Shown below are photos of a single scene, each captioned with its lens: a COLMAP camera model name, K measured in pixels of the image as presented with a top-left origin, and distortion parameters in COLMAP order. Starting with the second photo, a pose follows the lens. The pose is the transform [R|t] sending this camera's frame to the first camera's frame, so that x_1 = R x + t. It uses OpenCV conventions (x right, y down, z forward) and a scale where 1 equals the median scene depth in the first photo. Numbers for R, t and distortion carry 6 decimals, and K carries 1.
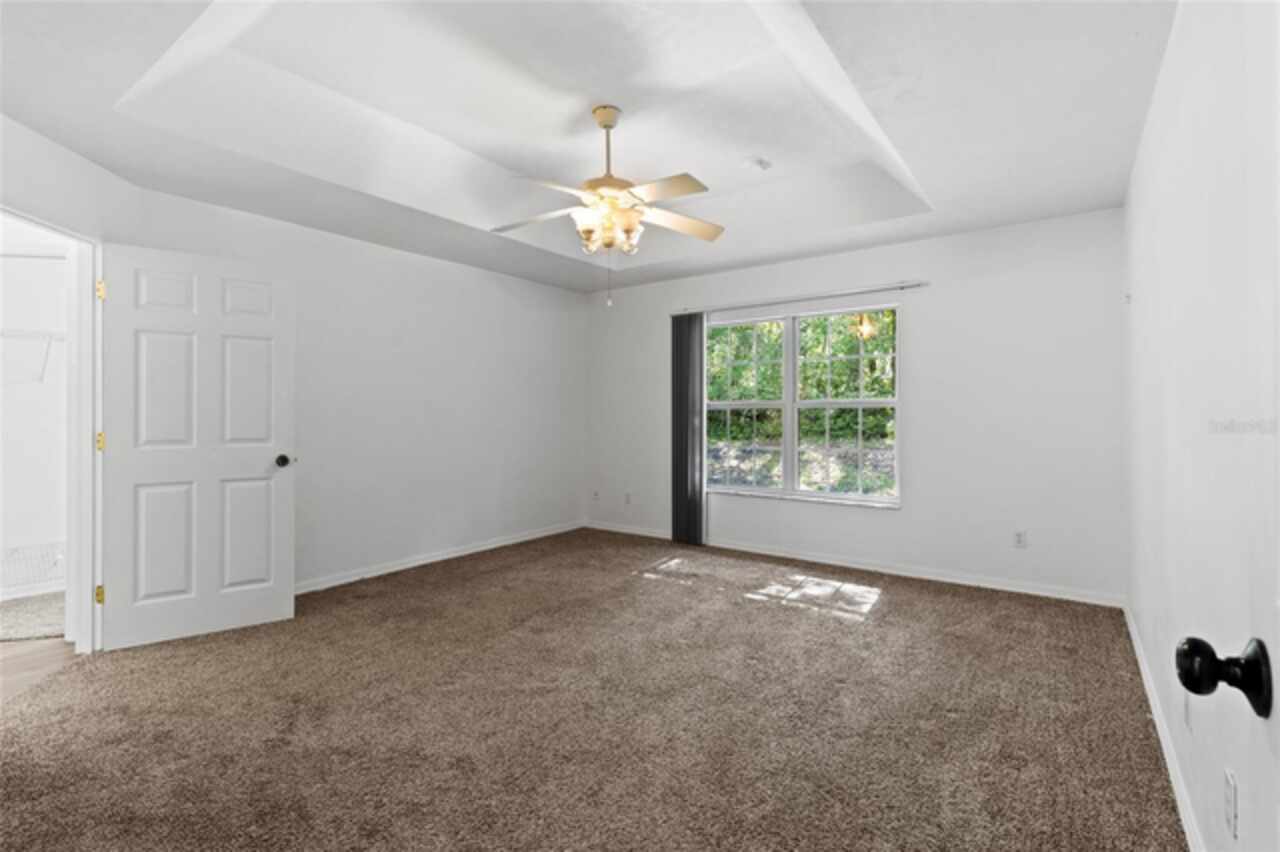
lens RADIAL K [[580.6, 0, 636.2], [0, 580.6, 417.4], [0, 0, 1]] dist [-0.000091, 0.000036]
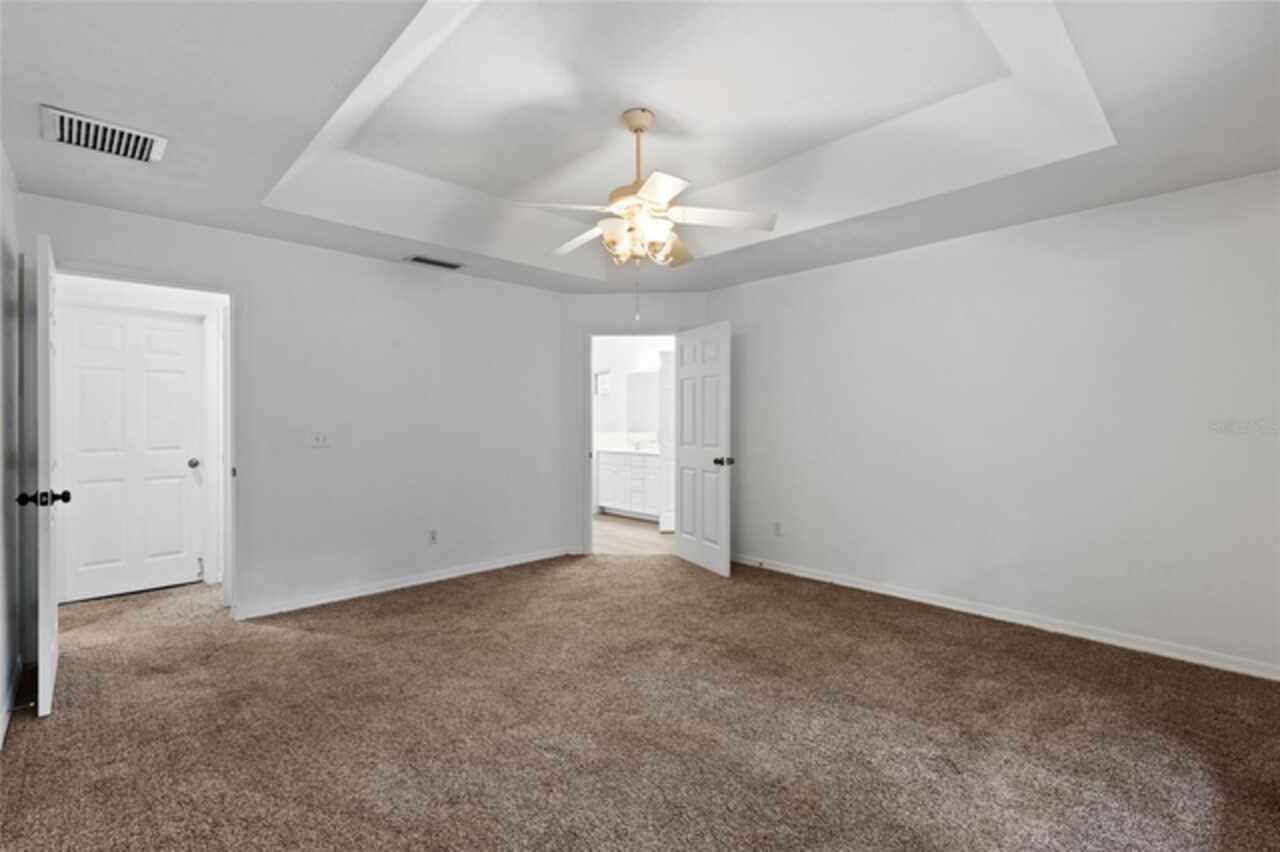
lens RADIAL K [[580.6, 0, 636.2], [0, 580.6, 417.4], [0, 0, 1]] dist [-0.000091, 0.000036]
pose [[-0.166680, 0.001649, -0.986010, 0.802894], [-0.006970, 0.999972, 0.002851, -0.029318], [0.985986, 0.007347, -0.166664, 1.051544]]
